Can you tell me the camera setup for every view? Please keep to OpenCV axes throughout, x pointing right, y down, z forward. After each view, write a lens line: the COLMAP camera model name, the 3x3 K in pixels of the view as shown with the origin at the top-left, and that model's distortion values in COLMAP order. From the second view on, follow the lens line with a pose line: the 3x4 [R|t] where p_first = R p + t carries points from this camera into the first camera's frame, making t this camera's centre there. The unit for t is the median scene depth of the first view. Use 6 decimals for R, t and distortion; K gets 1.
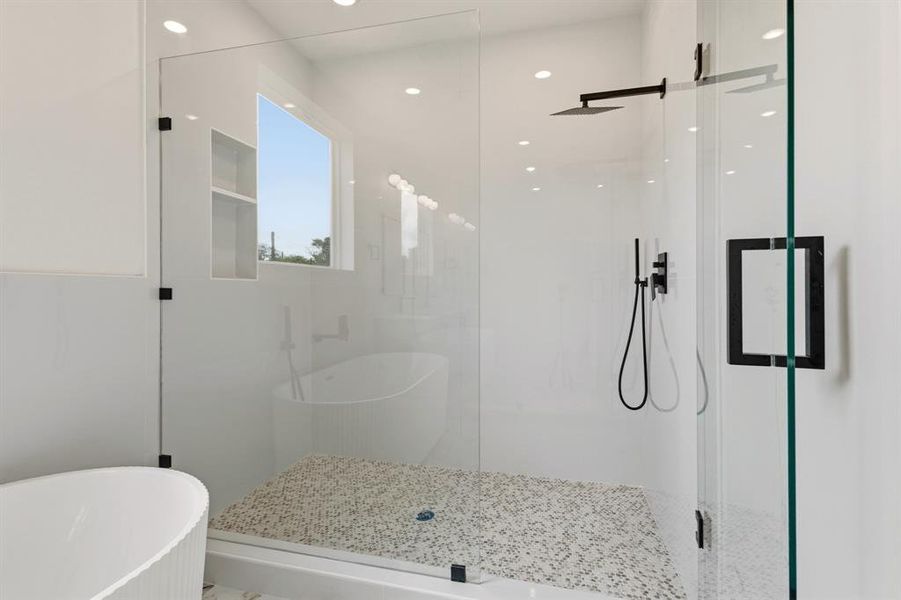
lens RADIAL K [[425.3, 0, 458.7], [0, 425.3, 289.4], [0, 0, 1]] dist [0.014872, 0.000144]
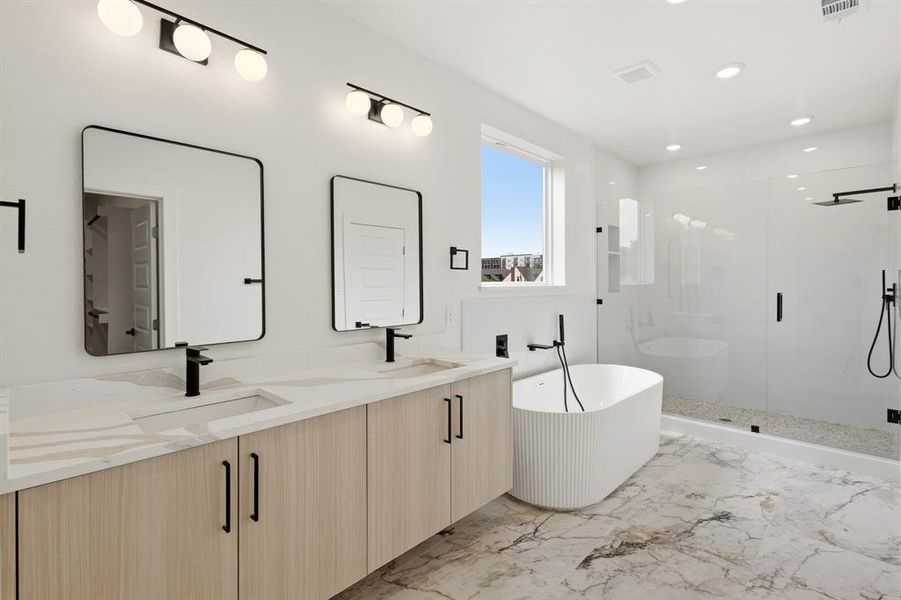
lens RADIAL K [[425.3, 0, 458.7], [0, 425.3, 289.4], [0, 0, 1]] dist [0.014872, 0.000144]
pose [[0.873877, 0.001495, -0.486144, -0.176176], [0.005913, 0.999889, 0.013706, -0.074810], [0.486111, -0.014852, 0.873771, -1.139446]]
